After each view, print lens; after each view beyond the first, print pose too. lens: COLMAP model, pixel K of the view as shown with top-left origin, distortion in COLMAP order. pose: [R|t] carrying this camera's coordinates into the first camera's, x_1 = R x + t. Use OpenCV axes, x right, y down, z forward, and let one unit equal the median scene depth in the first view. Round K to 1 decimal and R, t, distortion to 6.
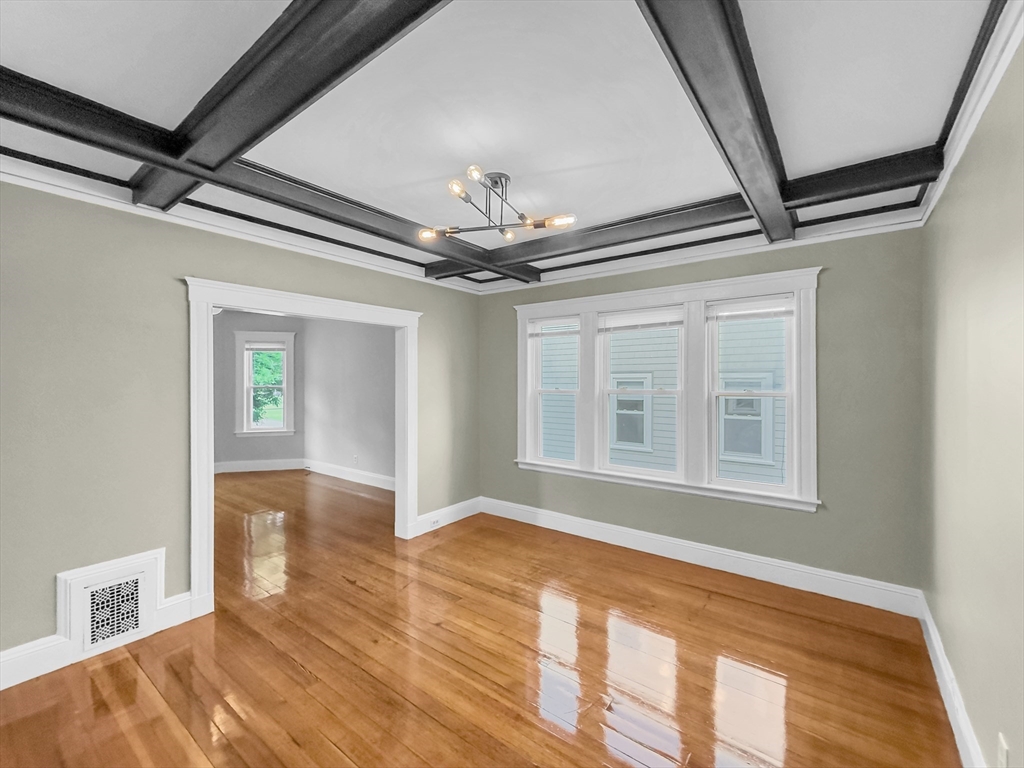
lens RADIAL K [[420.7, 0, 515.6], [0, 420.7, 382.0], [0, 0, 1]] dist [0.000525, 0.000138]
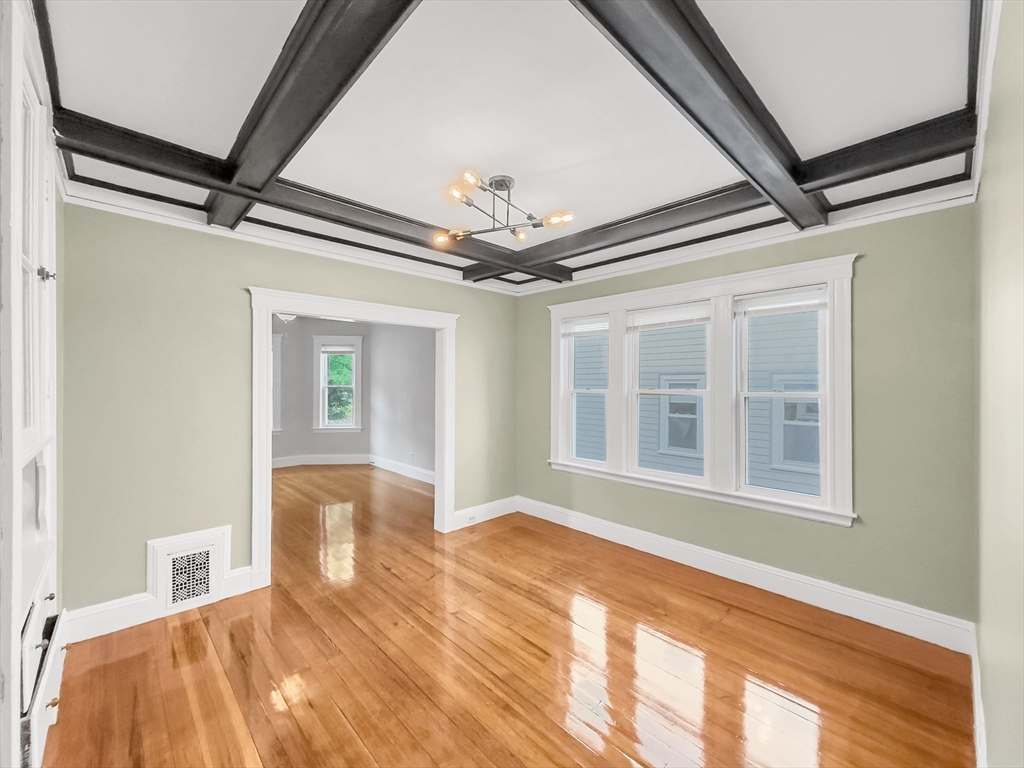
lens RADIAL K [[425.1, 0, 518.0], [0, 425.1, 382.8], [0, 0, 1]] dist [0.001220, 0.000193]
pose [[0.986654, 0.006936, -0.162686, 0.127778], [-0.007908, 0.999955, -0.005329, 0.010379], [0.162641, 0.006544, 0.986664, -0.010941]]
